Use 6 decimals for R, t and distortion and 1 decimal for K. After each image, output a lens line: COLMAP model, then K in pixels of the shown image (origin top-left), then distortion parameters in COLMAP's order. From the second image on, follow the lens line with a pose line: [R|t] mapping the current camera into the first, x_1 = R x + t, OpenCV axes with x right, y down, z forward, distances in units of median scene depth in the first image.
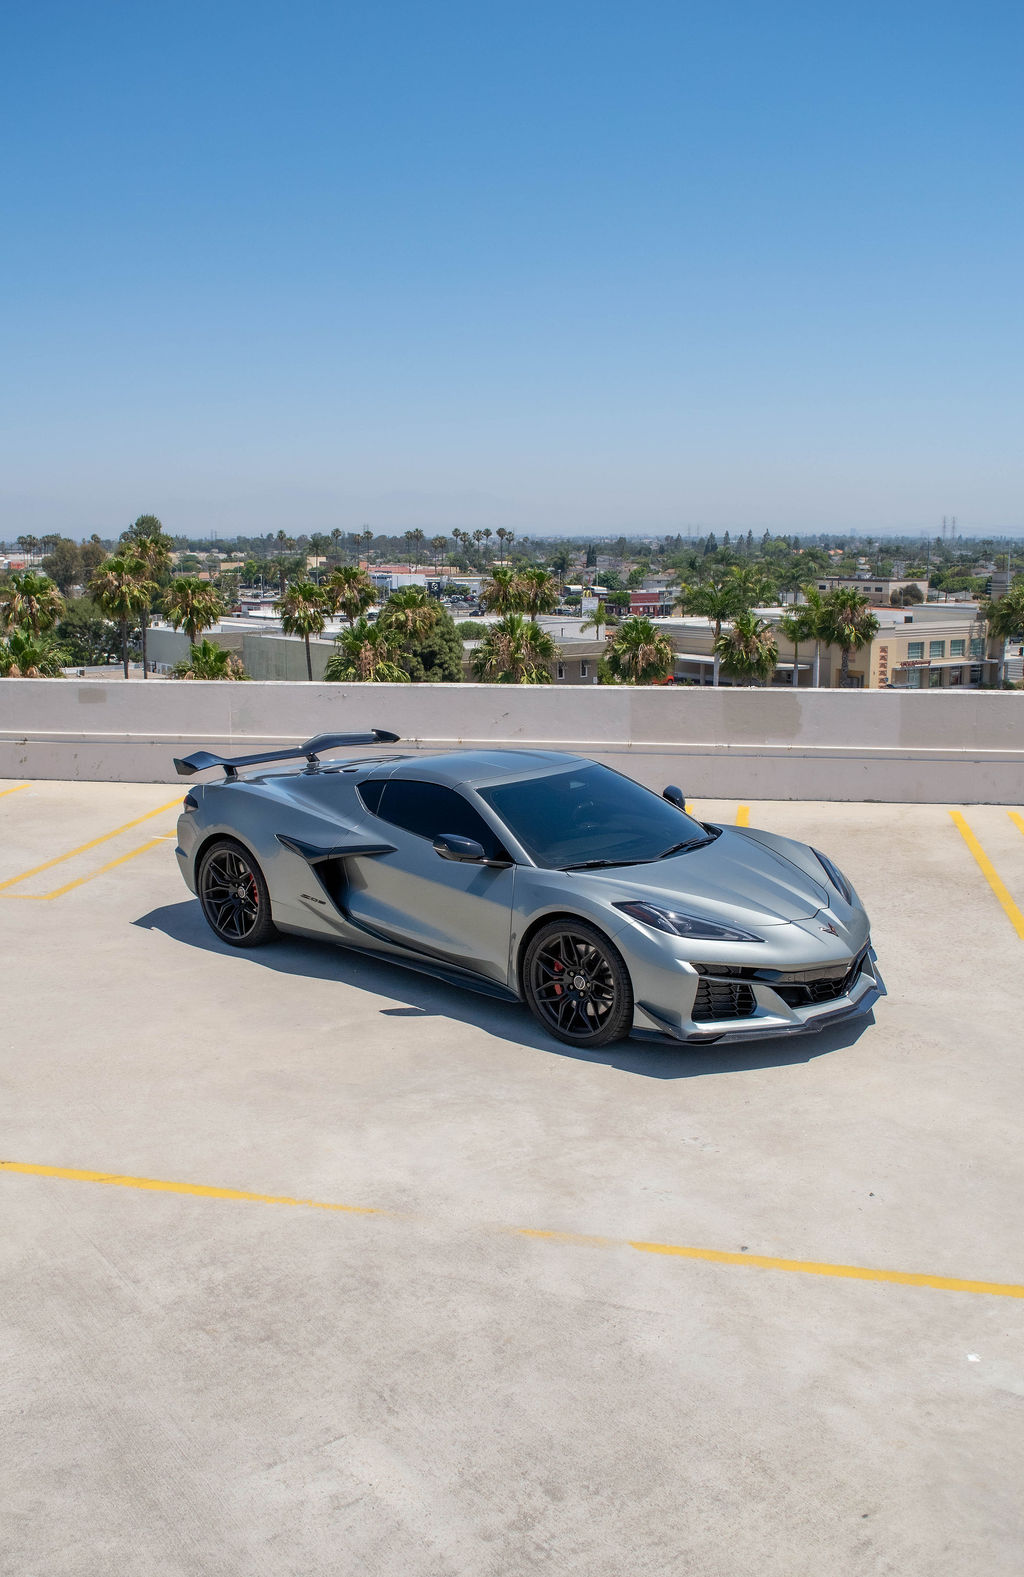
lens RADIAL K [[1457.0, 0, 512.0], [0, 1457.0, 788.5], [0, 0, 1]] dist [-0.074356, 0.000937]
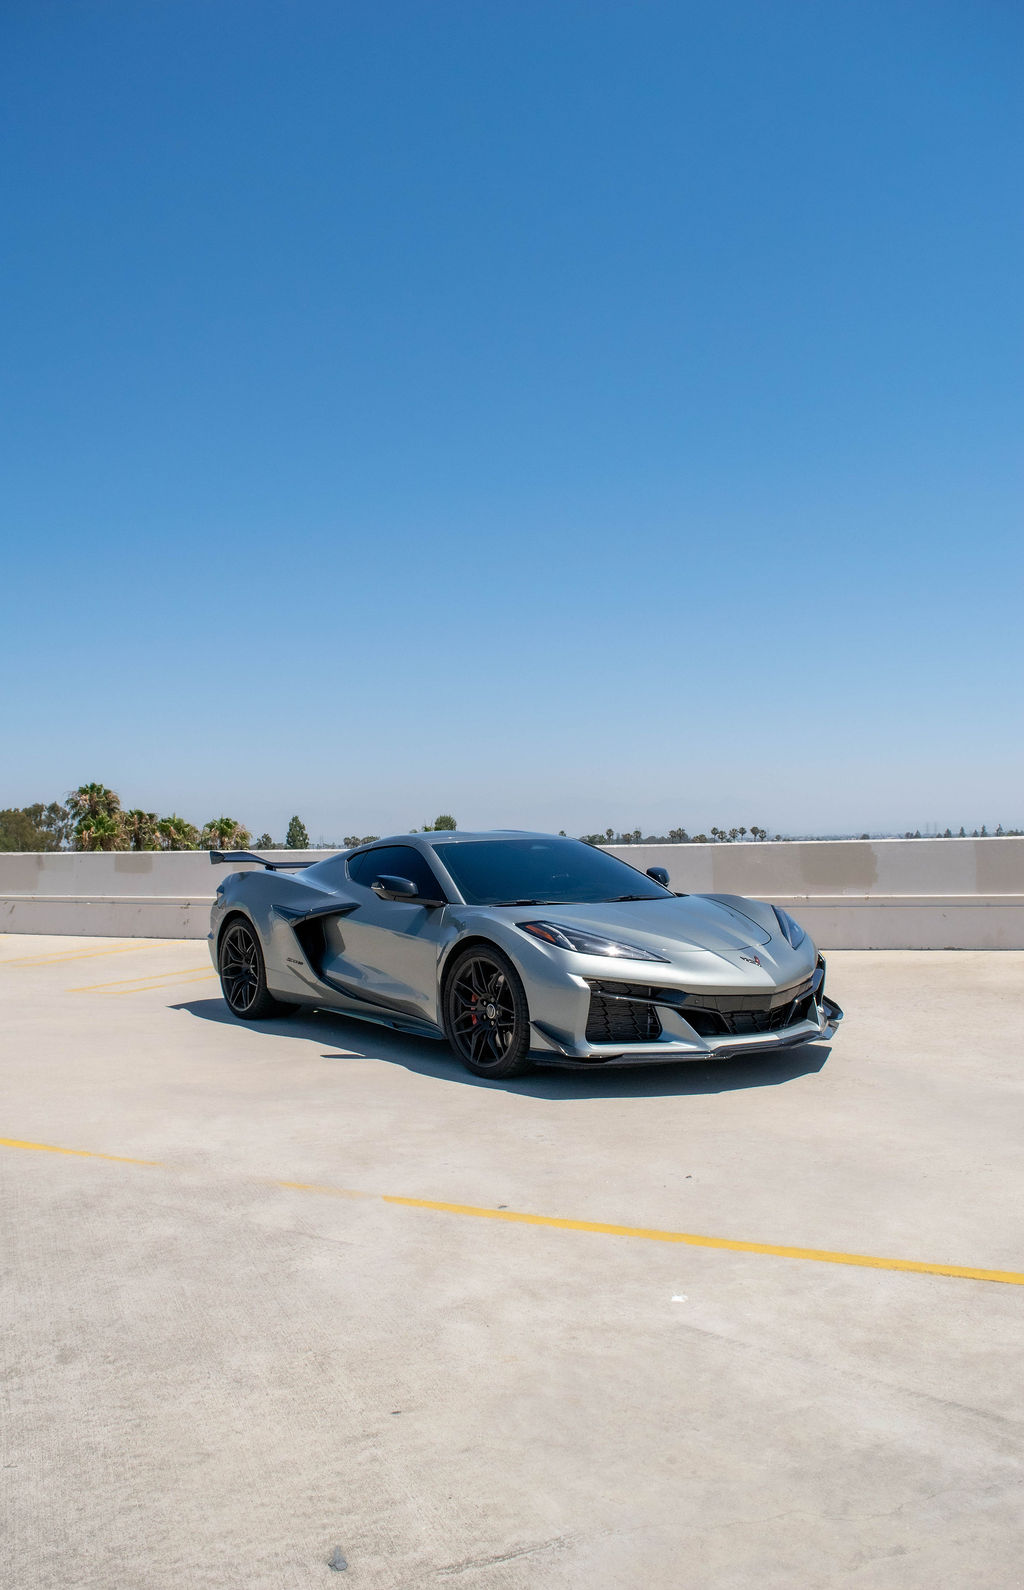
lens RADIAL K [[1268.9, 0, 512.0], [0, 1268.9, 795.0], [0, 0, 1]] dist [-0.090090, 0.012254]
pose [[0.977578, -0.024539, -0.209137, 0.242796], [-0.020847, 0.977029, -0.212082, 0.171880], [0.209537, 0.211687, 0.954611, 0.157376]]
